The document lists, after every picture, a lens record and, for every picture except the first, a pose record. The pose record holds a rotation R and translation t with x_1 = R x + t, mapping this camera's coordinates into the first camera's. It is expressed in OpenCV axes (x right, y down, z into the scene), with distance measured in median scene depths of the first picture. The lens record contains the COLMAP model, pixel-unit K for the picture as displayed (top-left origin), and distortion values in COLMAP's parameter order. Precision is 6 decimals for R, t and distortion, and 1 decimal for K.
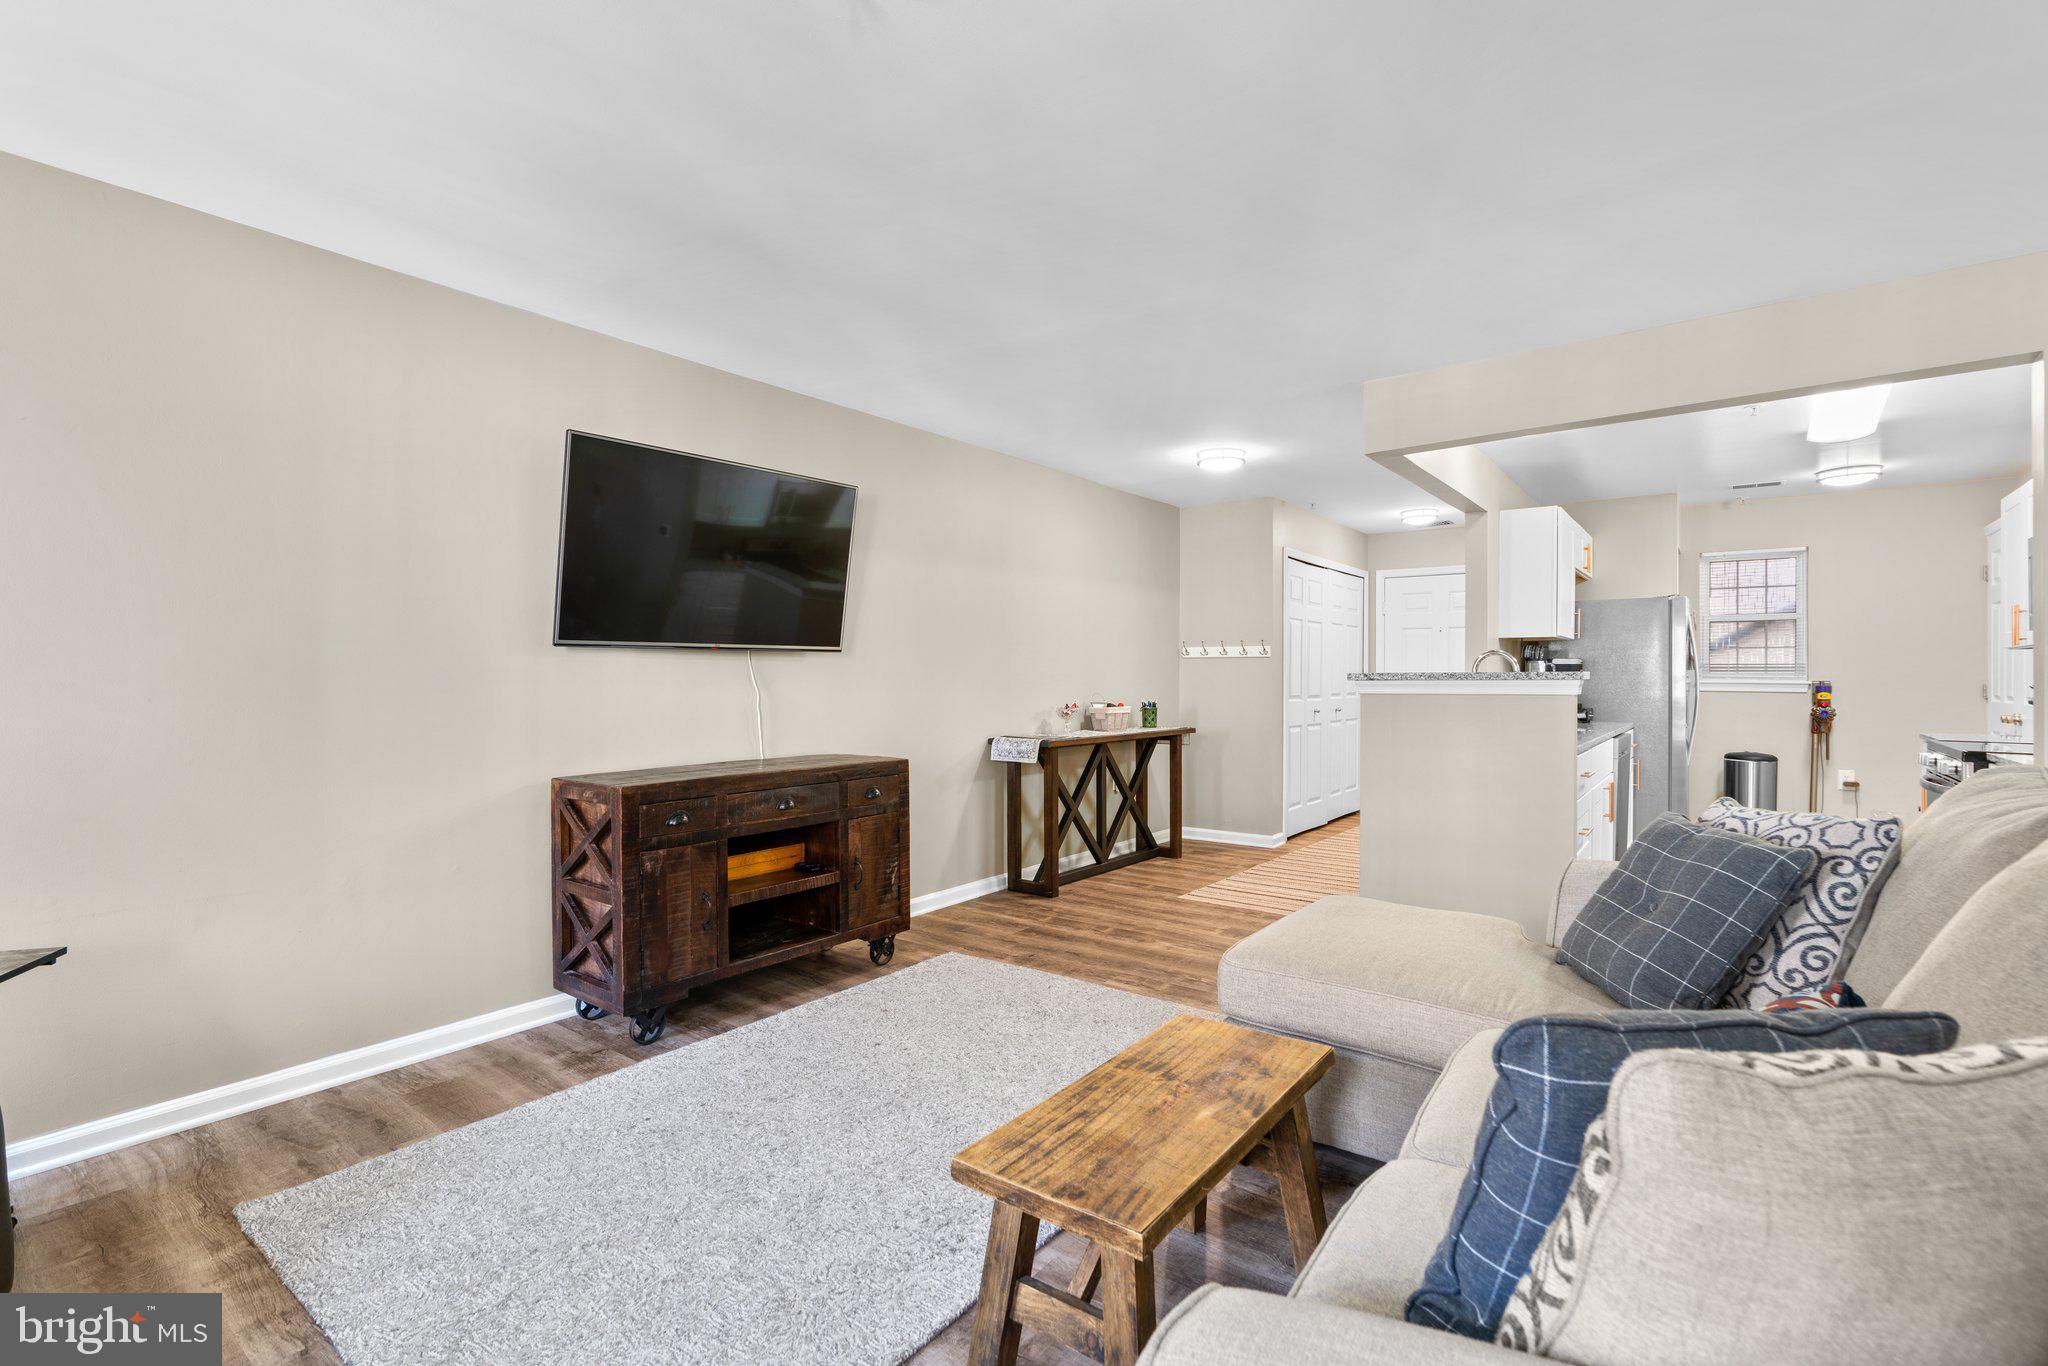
lens RADIAL K [[927.5, 0, 1021.7], [0, 927.5, 674.9], [0, 0, 1]] dist [-0.001741, 0.000446]
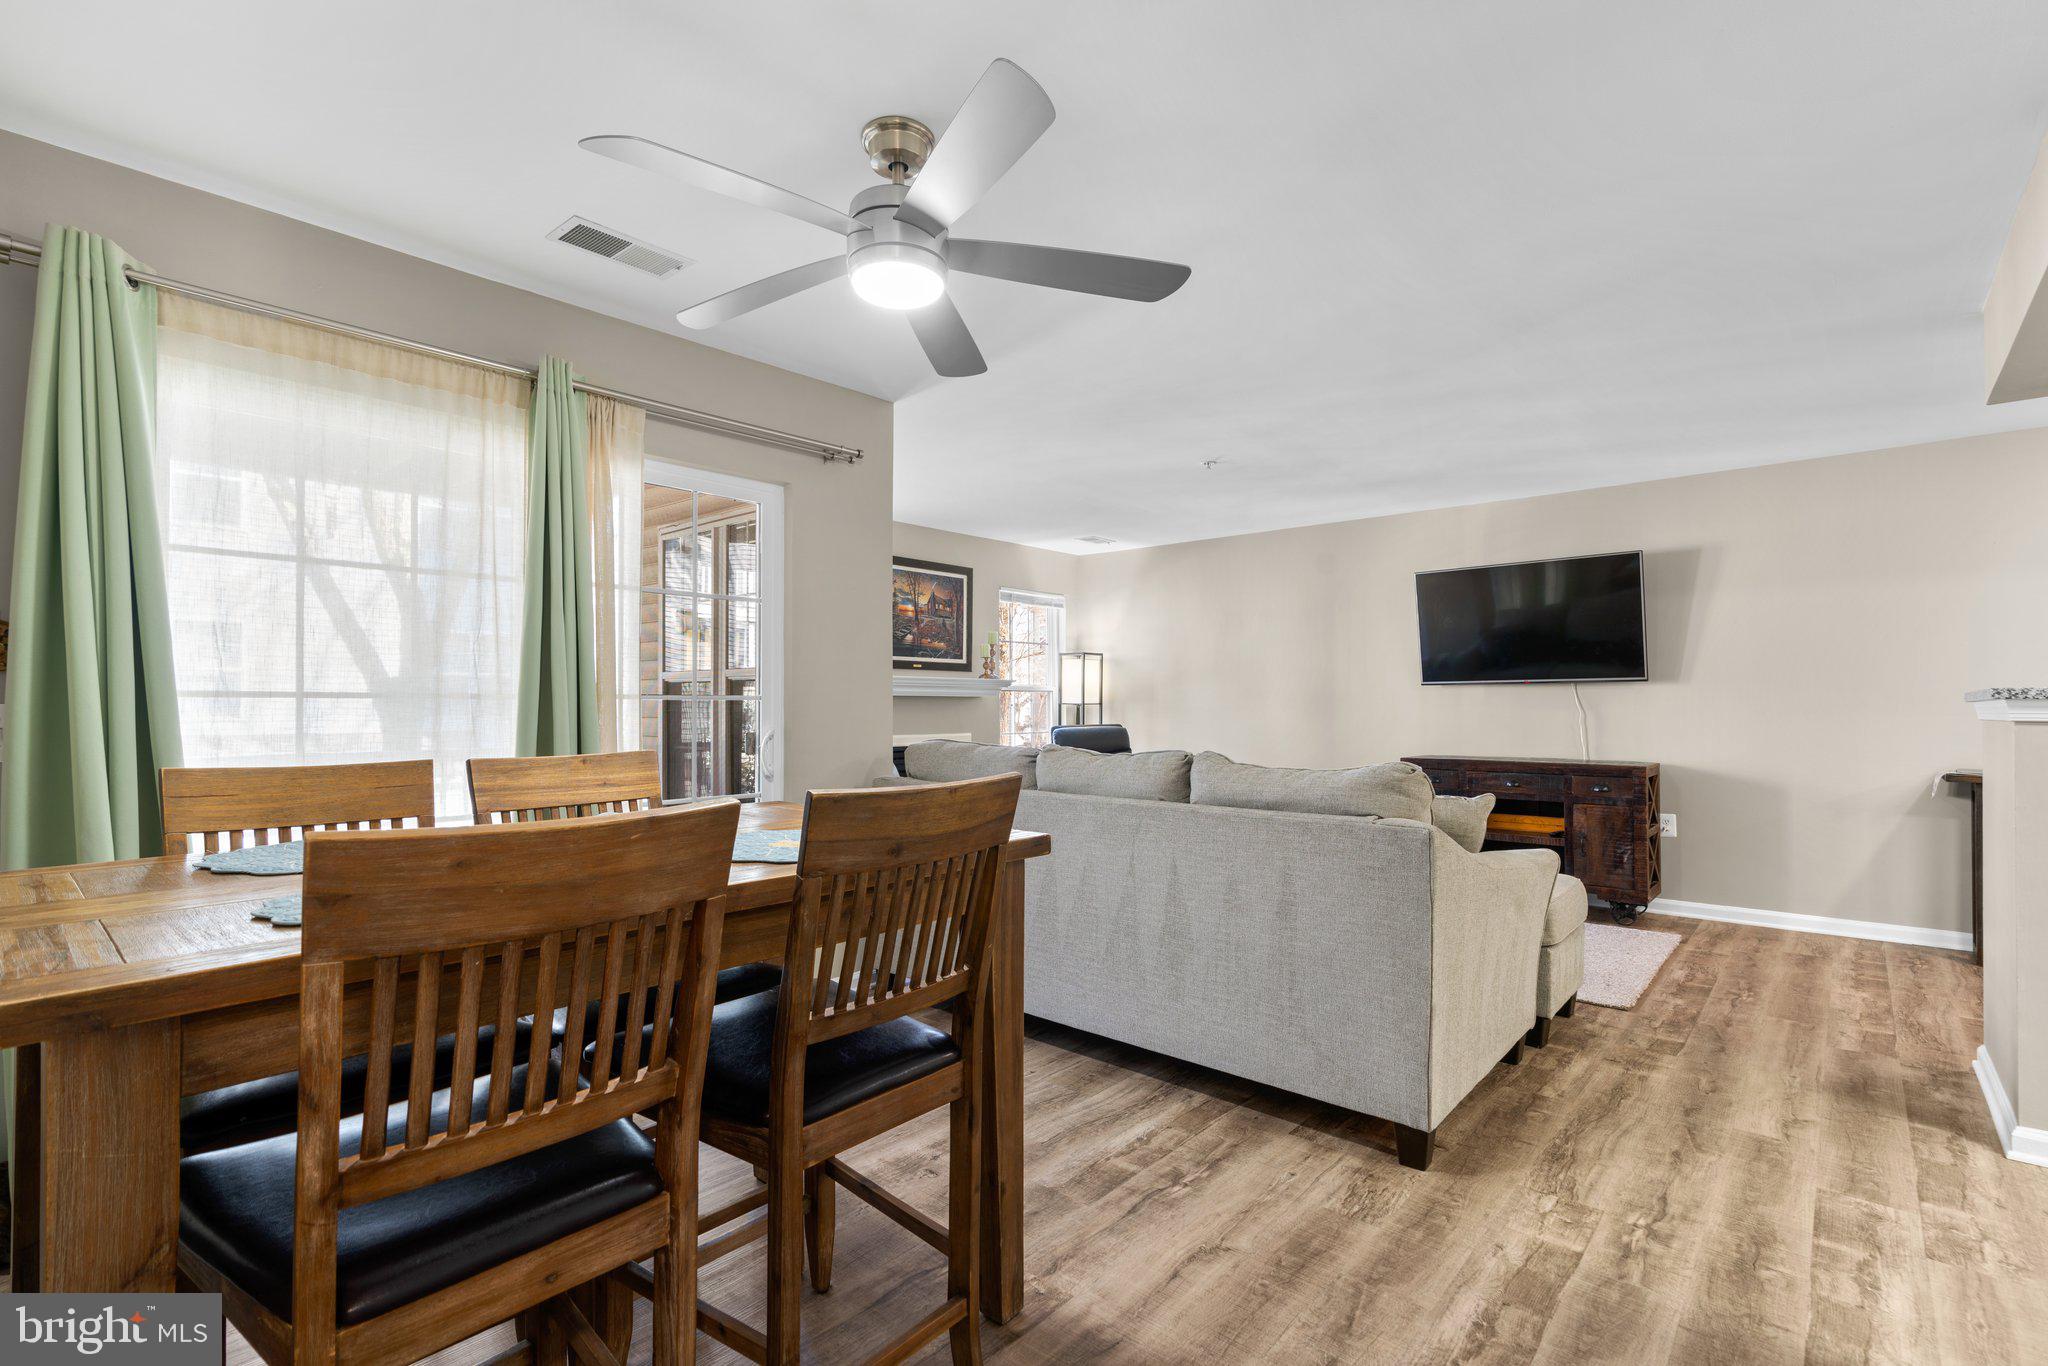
lens RADIAL K [[934.9, 0, 1053.2], [0, 934.9, 699.2], [0, 0, 1]] dist [0.000918, 0.000741]
pose [[-0.054945, -0.007919, -0.998458, 0.739093], [0.001238, 0.999967, -0.007999, 0.005810], [0.998489, -0.001676, -0.054934, 0.175392]]
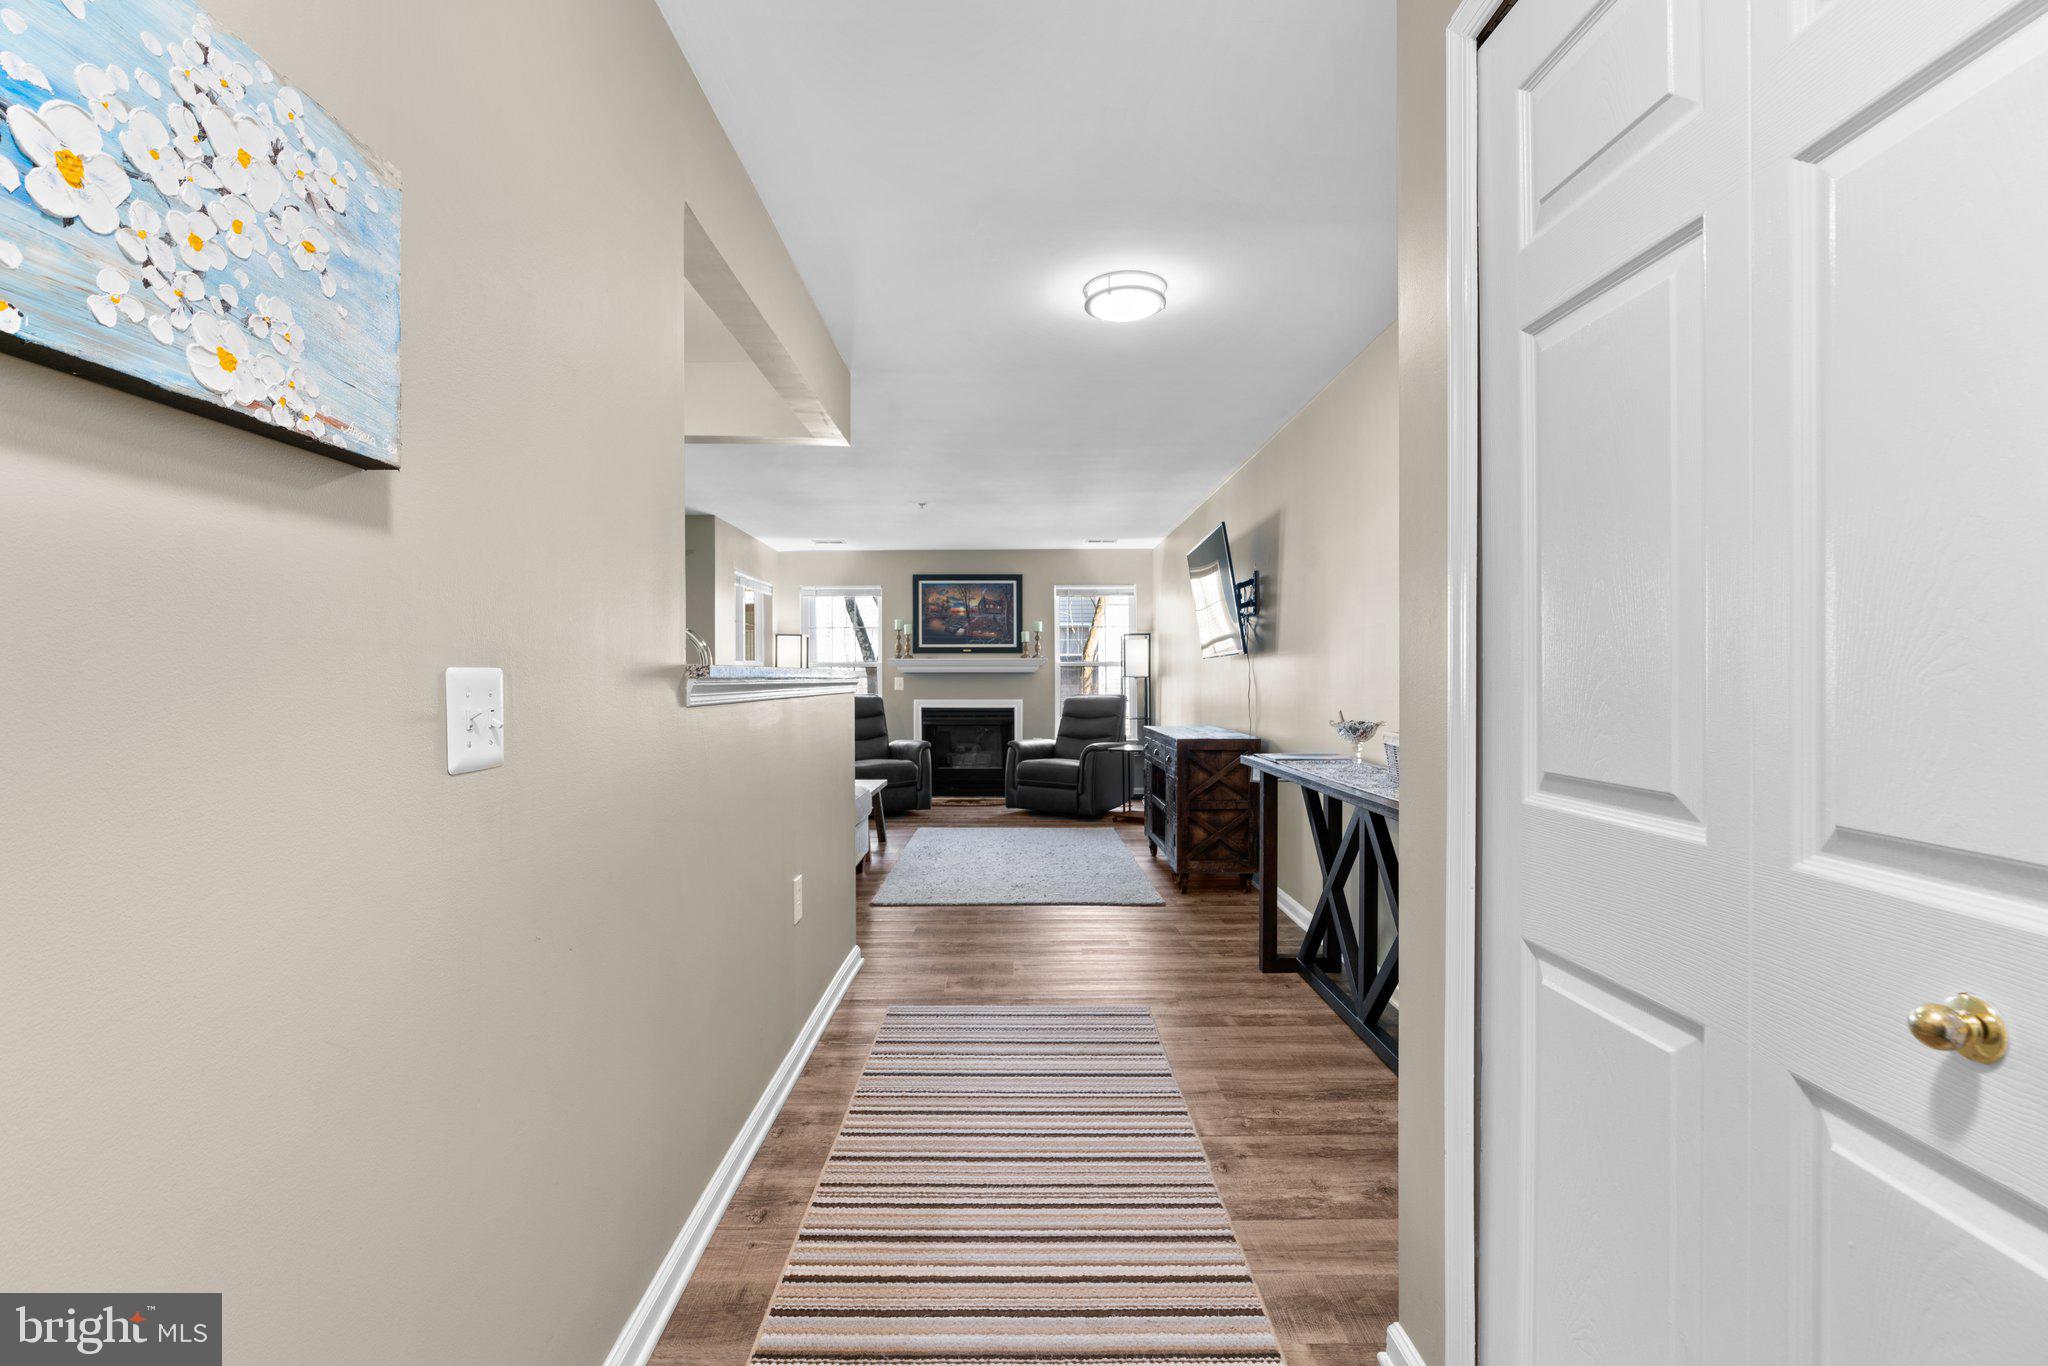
lens RADIAL K [[930.9, 0, 1017.2], [0, 930.9, 674.7], [0, 0, 1]] dist [-0.004253, -0.000448]
pose [[-0.791548, -0.002924, -0.611100, 0.526432], [0.001151, 0.999980, -0.006275, 0.007012], [0.611106, -0.005671, -0.791528, 1.186812]]
